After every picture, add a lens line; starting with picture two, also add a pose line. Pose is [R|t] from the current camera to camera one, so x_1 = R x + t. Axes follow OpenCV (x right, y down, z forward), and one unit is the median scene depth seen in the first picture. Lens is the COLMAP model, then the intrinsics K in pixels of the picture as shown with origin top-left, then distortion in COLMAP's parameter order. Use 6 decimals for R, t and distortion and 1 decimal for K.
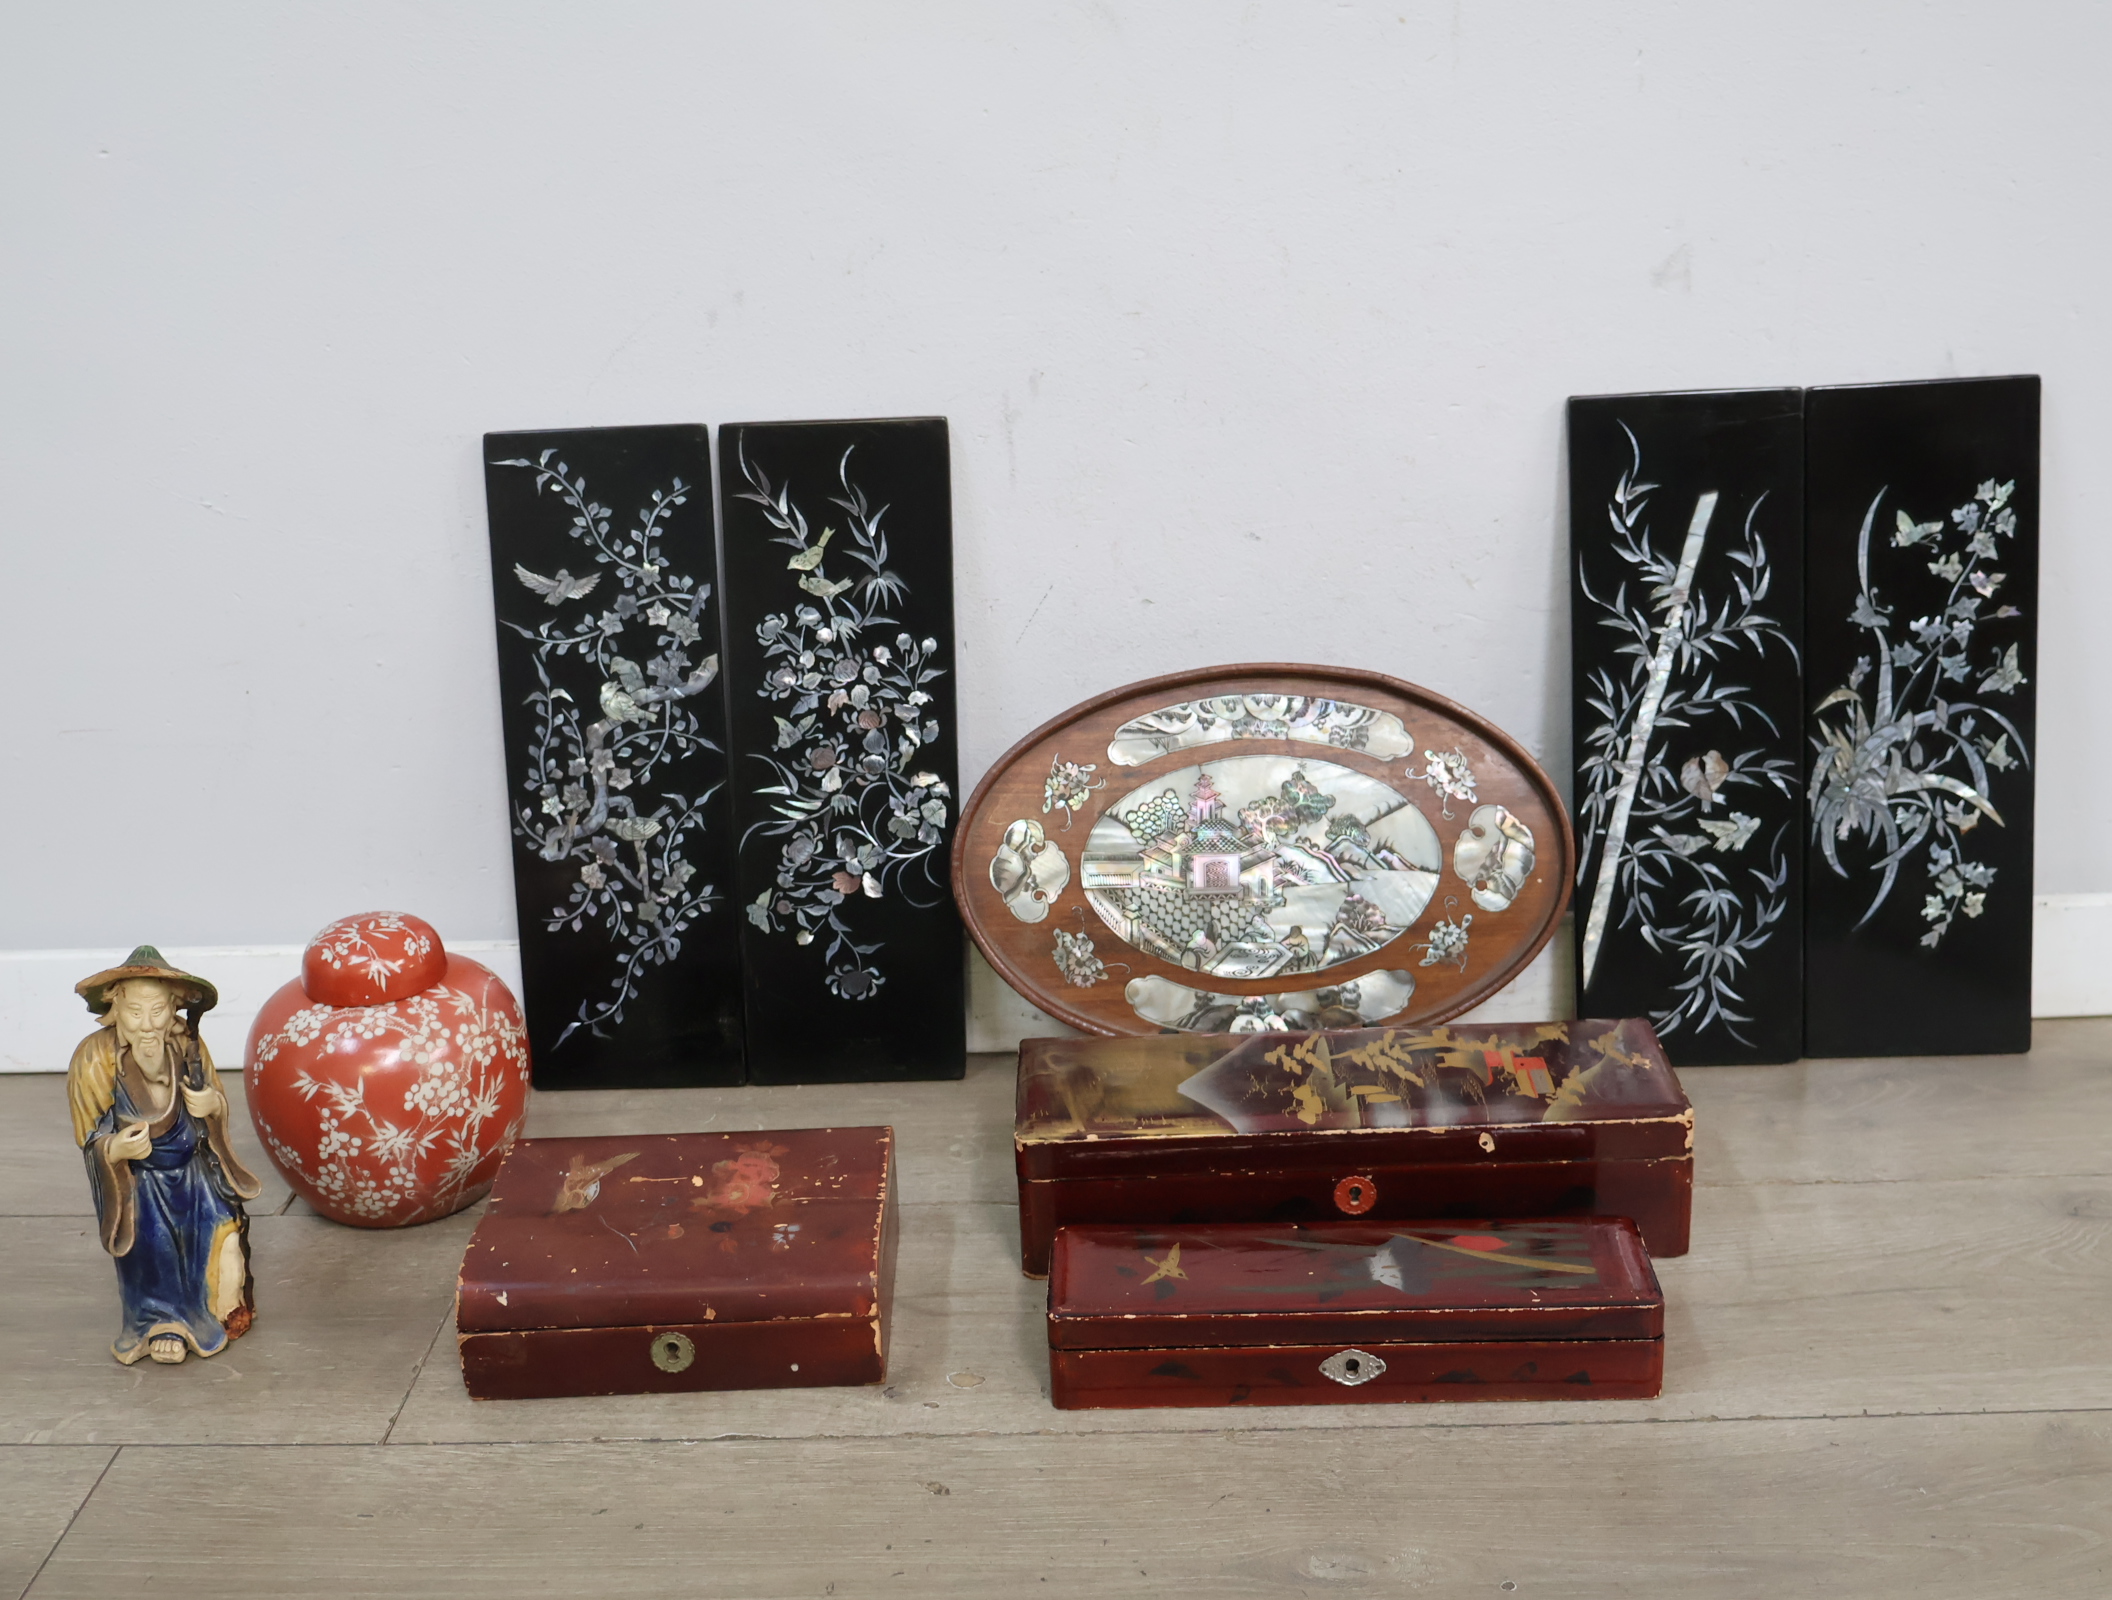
lens RADIAL K [[2458.8, 0, 1056.2], [0, 2458.8, 804.8], [0, 0, 1]] dist [0.004333, 0.000000]
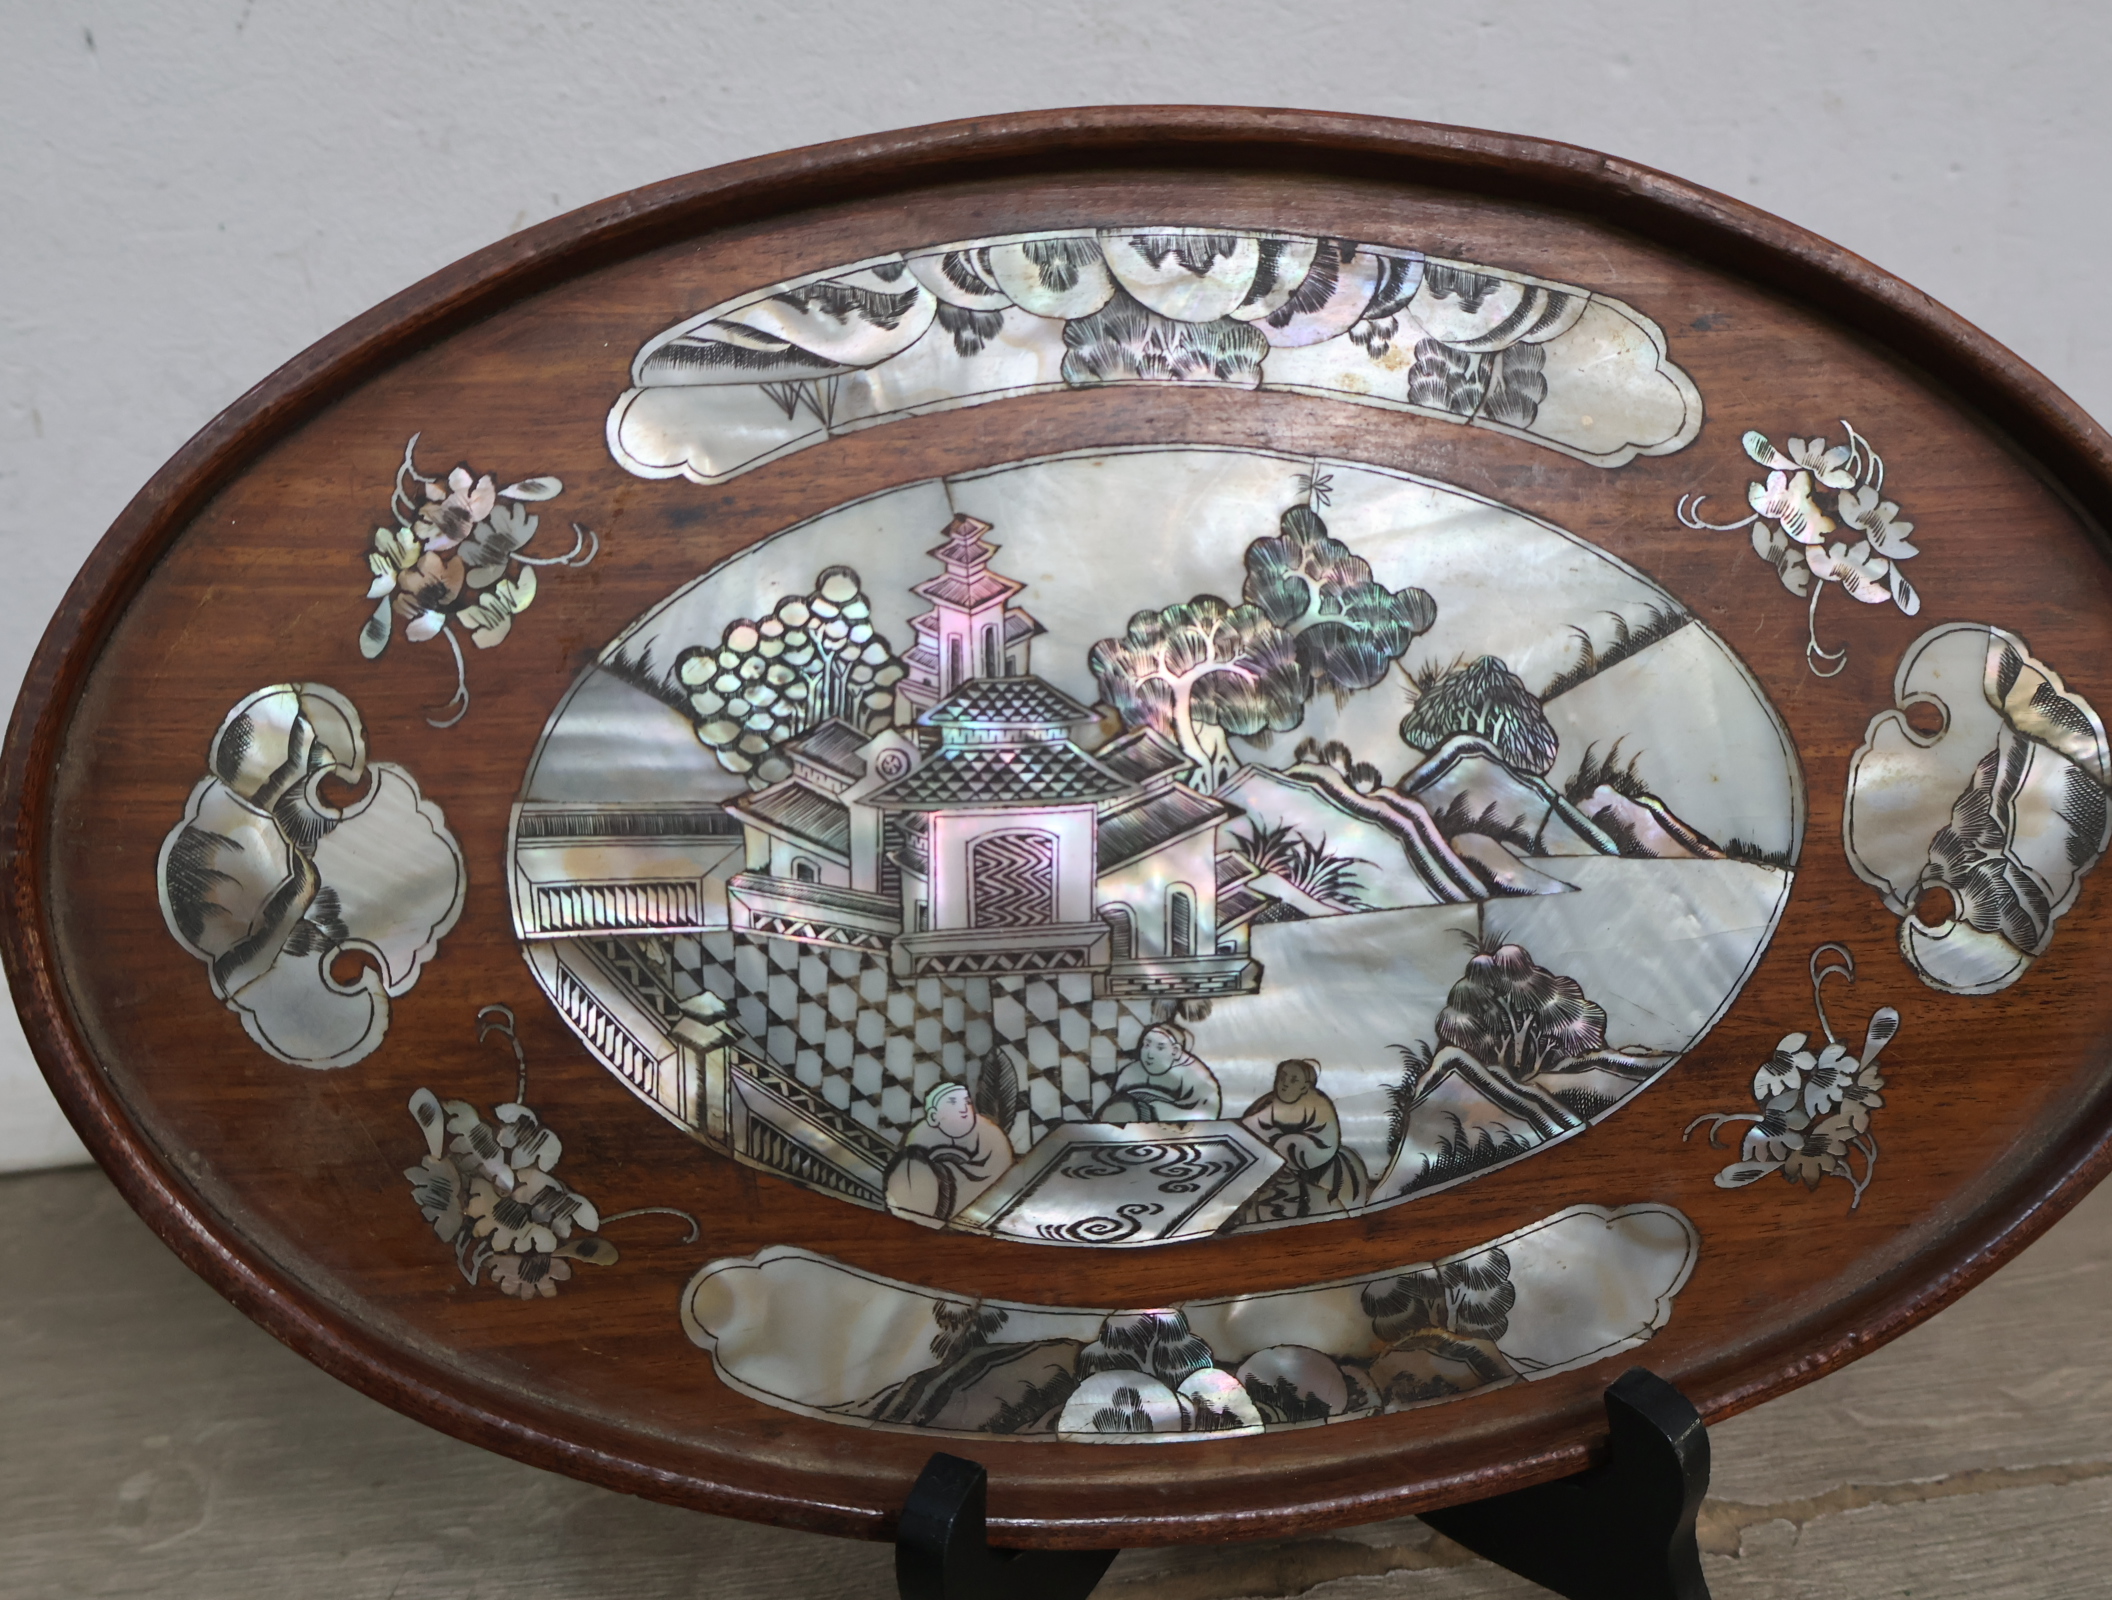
lens RADIAL K [[2458.8, 0, 1041.8], [0, 2458.8, 790.4], [0, 0, 1]] dist [0.004333, 0.000000]
pose [[0.992371, -0.010702, 0.122818, 0.034741], [0.003568, 0.998301, 0.058164, 0.002366], [-0.123232, -0.057283, 0.990723, 0.724242]]
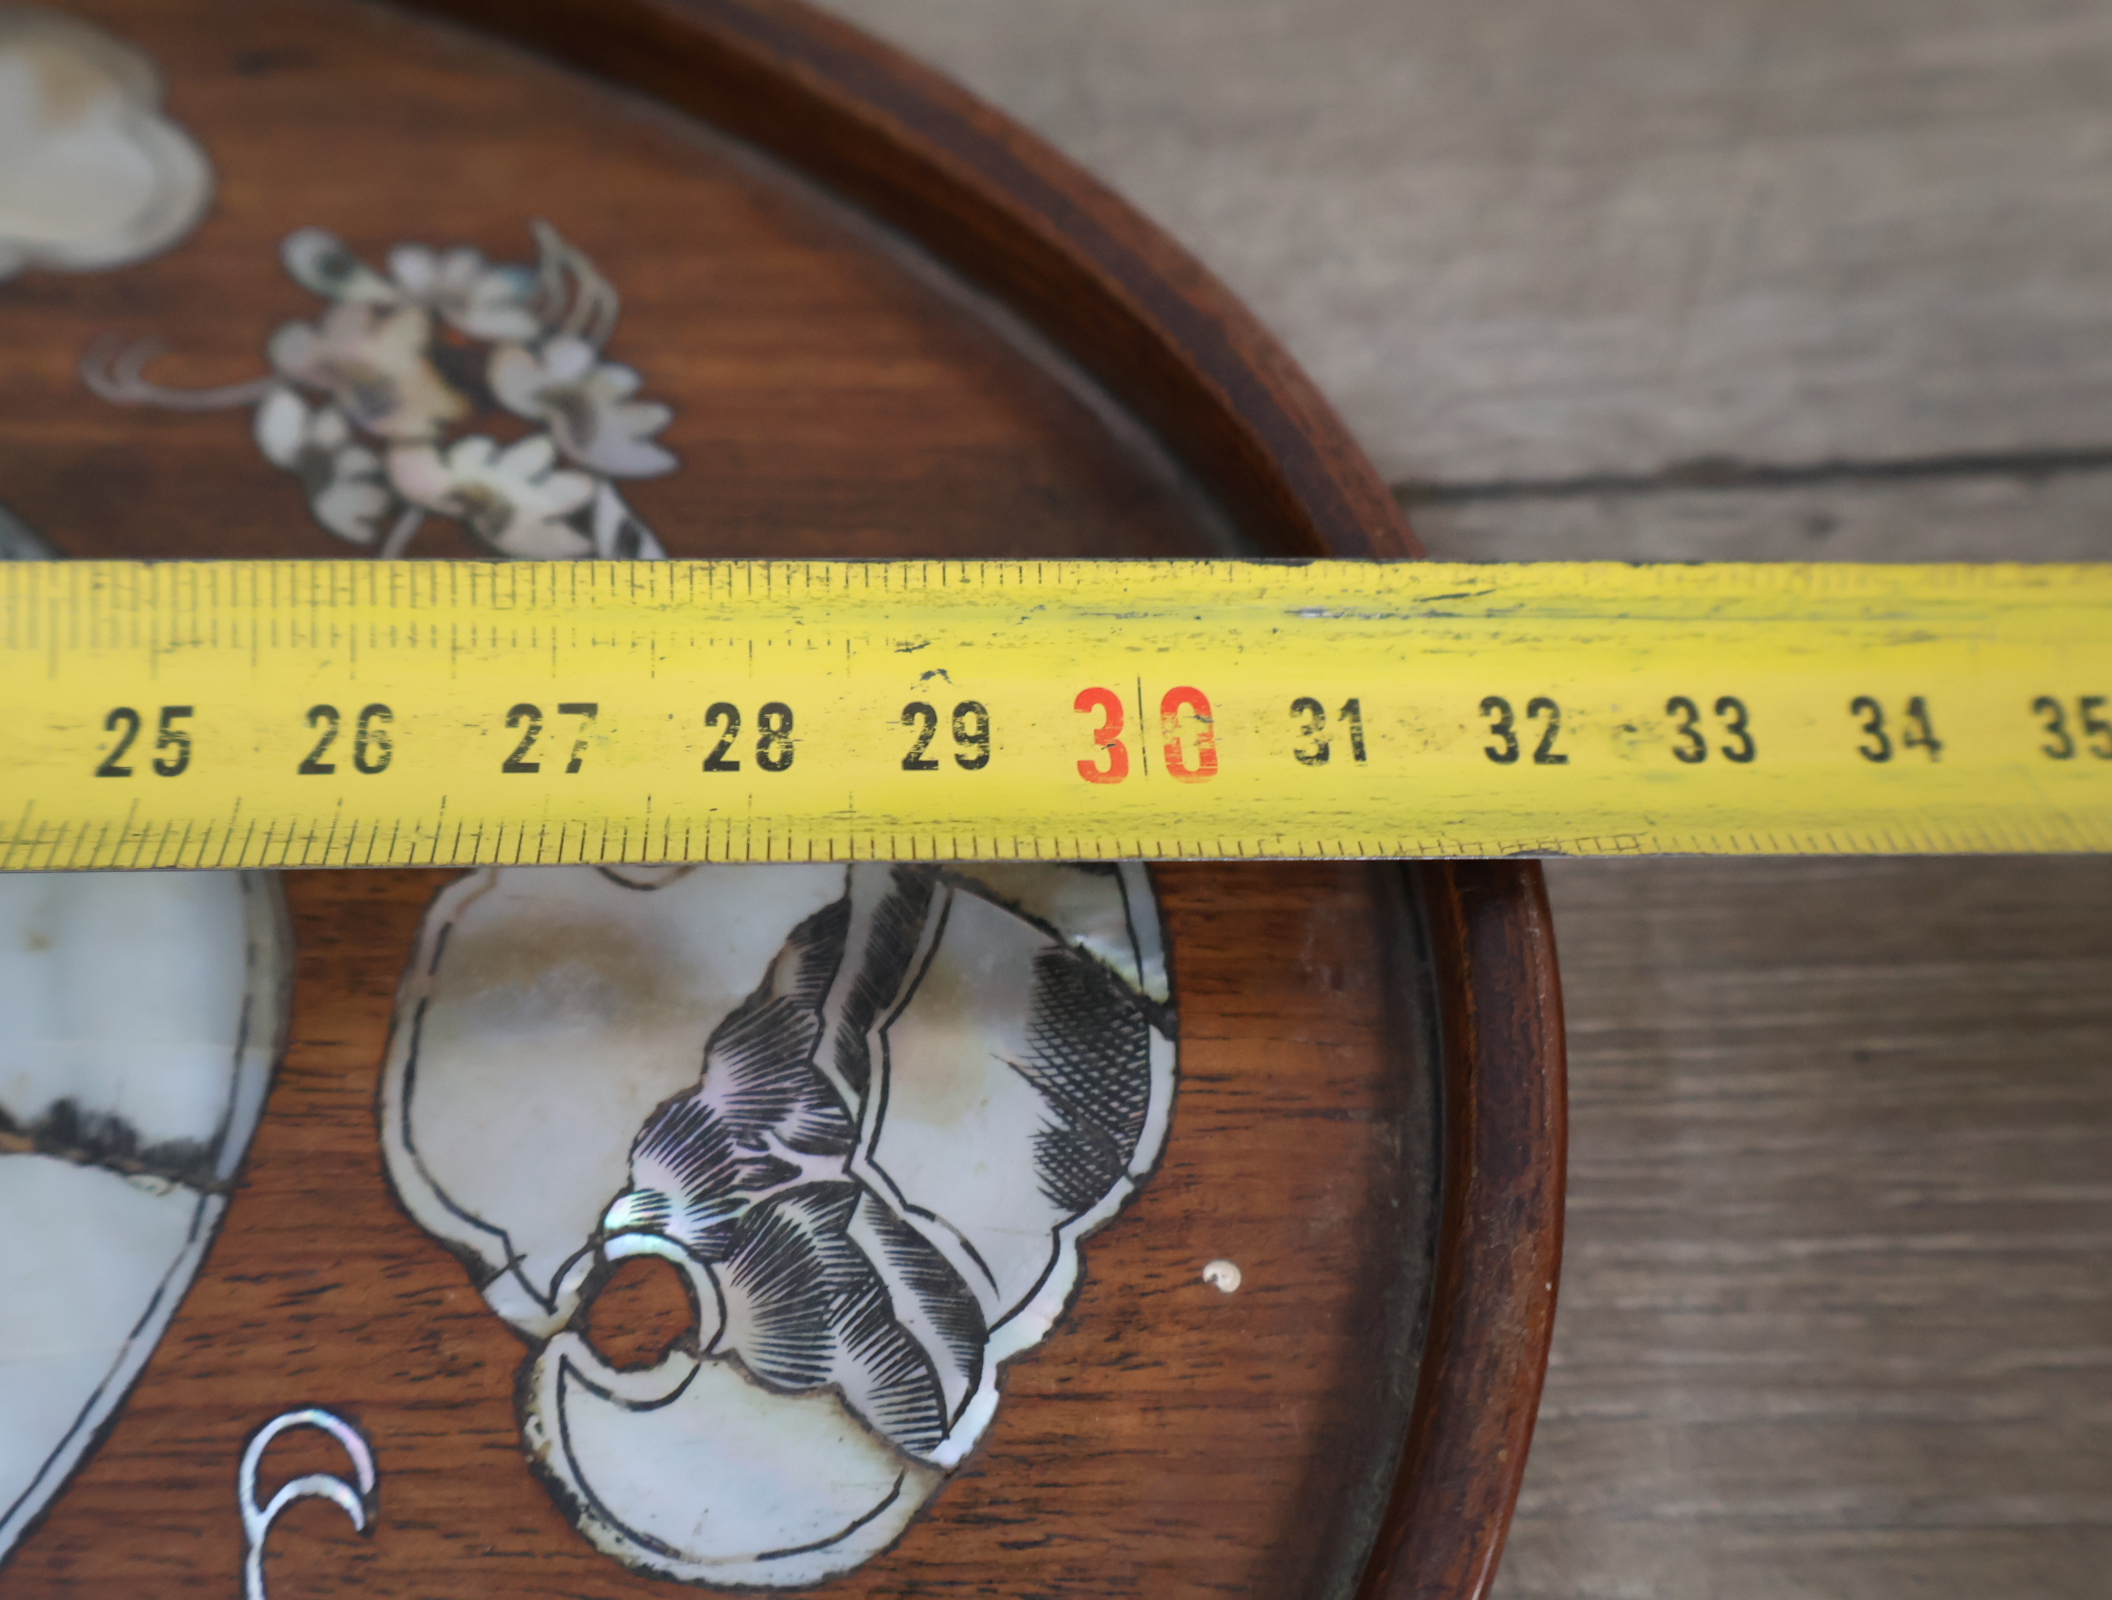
lens RADIAL K [[2458.8, 0, 1035.7], [0, 2458.8, 821.8], [0, 0, 1]] dist [0.004333, 0.000000]
pose [[0.997753, 0.040302, 0.053529, 0.181195], [-0.014888, 0.912263, -0.409335, 0.054609], [-0.065329, 0.407618, 0.910813, 0.893523]]
